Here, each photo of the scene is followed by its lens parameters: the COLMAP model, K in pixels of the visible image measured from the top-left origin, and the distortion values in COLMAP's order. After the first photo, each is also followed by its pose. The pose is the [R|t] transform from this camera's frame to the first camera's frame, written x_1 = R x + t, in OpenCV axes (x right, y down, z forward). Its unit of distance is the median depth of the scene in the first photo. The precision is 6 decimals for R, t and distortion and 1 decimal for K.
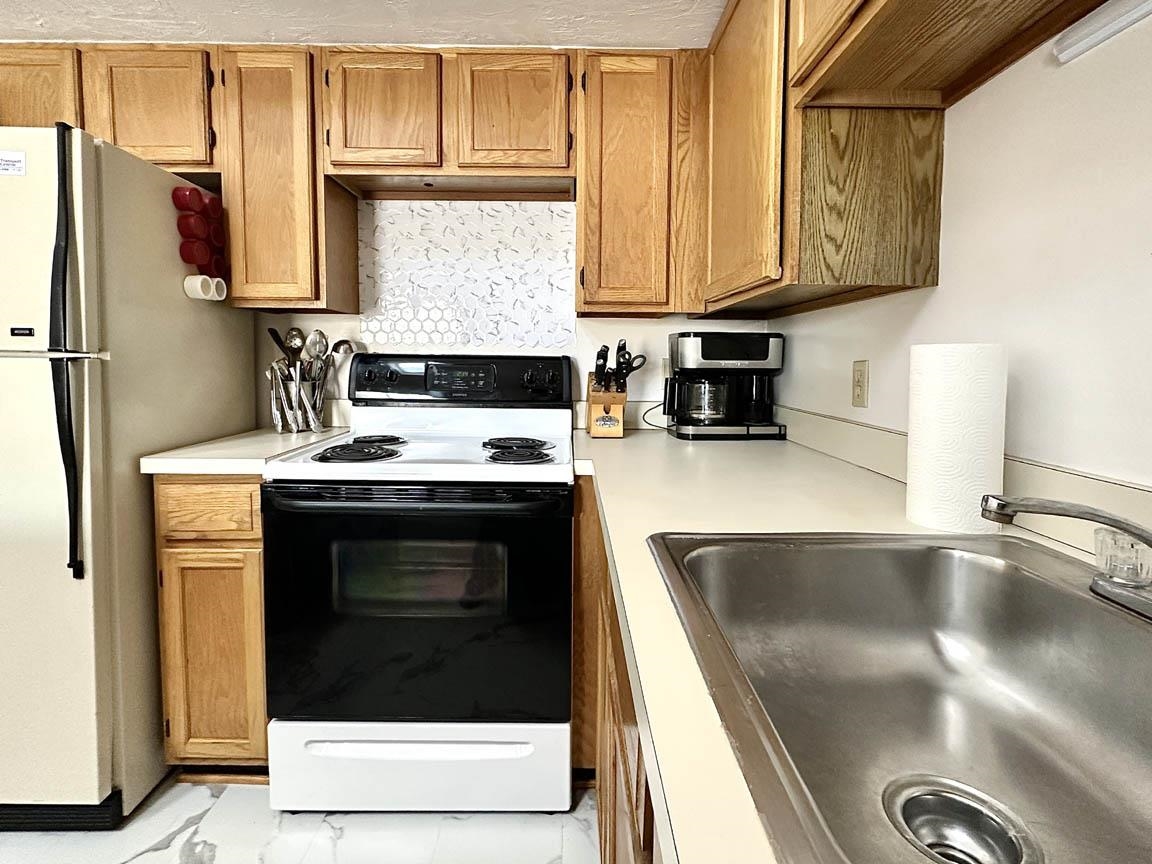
lens RADIAL K [[461.3, 0, 574.1], [0, 461.3, 421.8], [0, 0, 1]] dist [-0.002996, 0.001196]
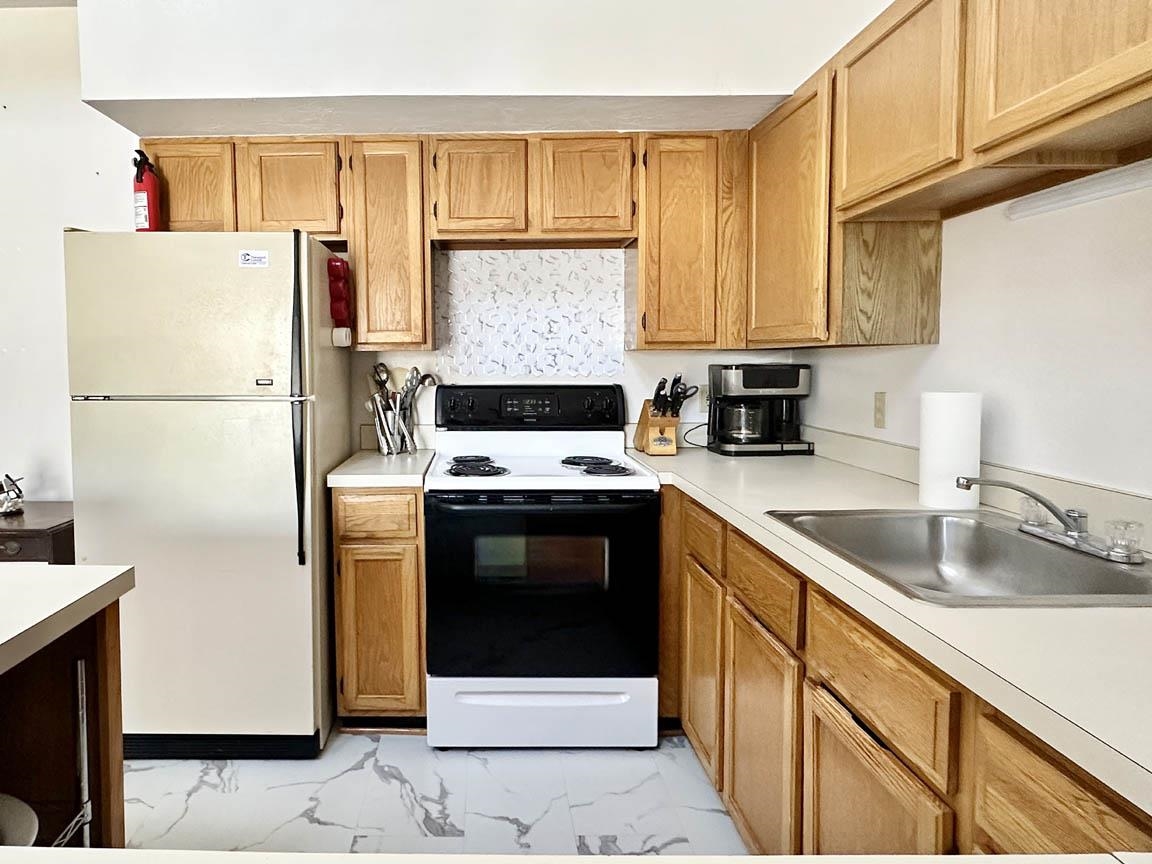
lens RADIAL K [[466.2, 0, 578.1], [0, 466.2, 441.6], [0, 0, 1]] dist [0.000531, -0.000661]
pose [[0.999914, -0.013023, -0.001838, -0.169527], [0.013026, 0.999914, 0.001619, -0.006287], [0.001816, -0.001643, 0.999997, -0.229996]]
